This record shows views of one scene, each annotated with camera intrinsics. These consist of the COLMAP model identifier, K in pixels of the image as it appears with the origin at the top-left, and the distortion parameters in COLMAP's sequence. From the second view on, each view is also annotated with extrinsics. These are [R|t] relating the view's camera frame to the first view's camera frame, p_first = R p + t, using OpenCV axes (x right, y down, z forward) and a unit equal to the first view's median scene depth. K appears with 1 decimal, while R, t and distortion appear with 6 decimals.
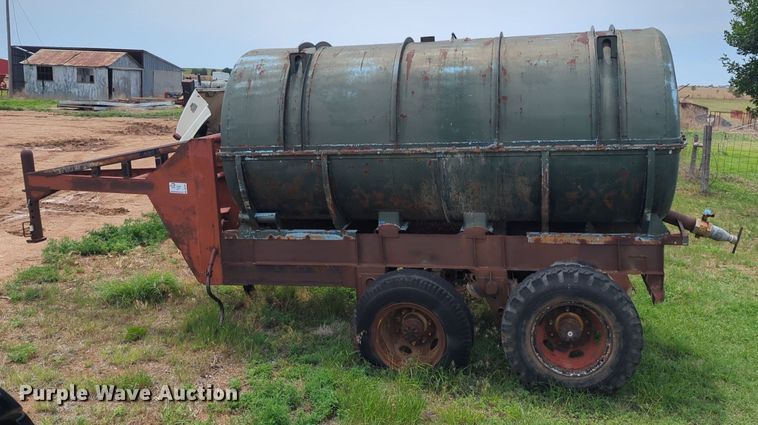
lens RADIAL K [[703.5, 0, 382.6], [0, 703.5, 170.9], [0, 0, 1]] dist [0.098759, -0.231544]
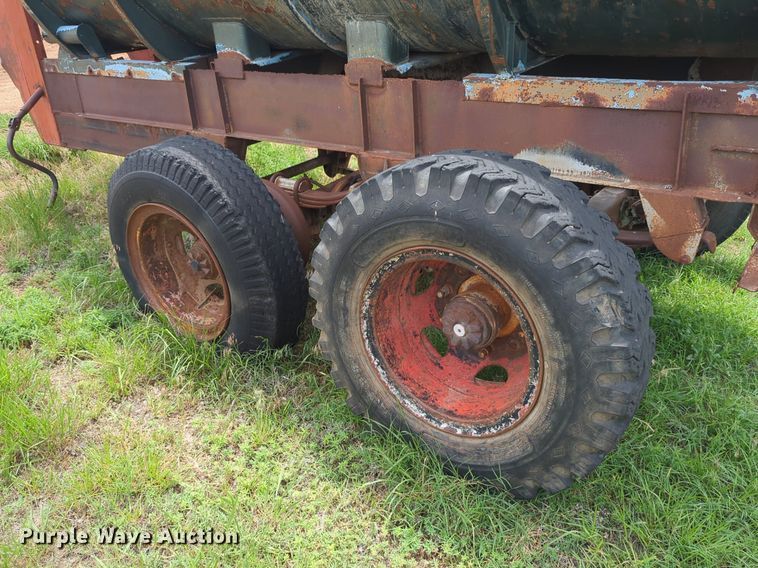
lens RADIAL K [[626.0, 0, 379.0], [0, 626.0, 284.0], [0, 0, 1]] dist [0.067129, -0.072488]
pose [[0.920240, 0.163731, -0.355459, 0.319856], [-0.044284, 0.946008, 0.321104, 0.090544], [0.388842, -0.279751, 0.877805, 0.642596]]
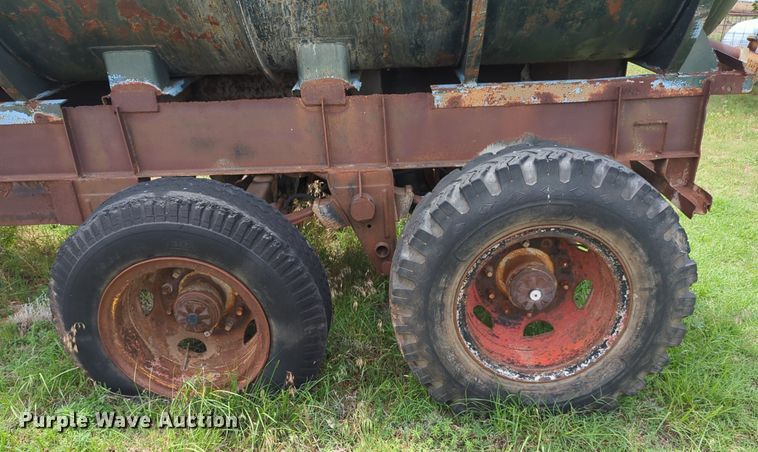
lens RADIAL K [[630.9, 0, 377.9], [0, 630.9, 285.8], [0, 0, 1]] dist [0.042120, -0.007574]
pose [[0.979556, -0.088912, 0.180459, 0.083469], [0.032234, 0.954811, 0.295462, 0.091741], [-0.198574, -0.283605, 0.938156, 0.592820]]
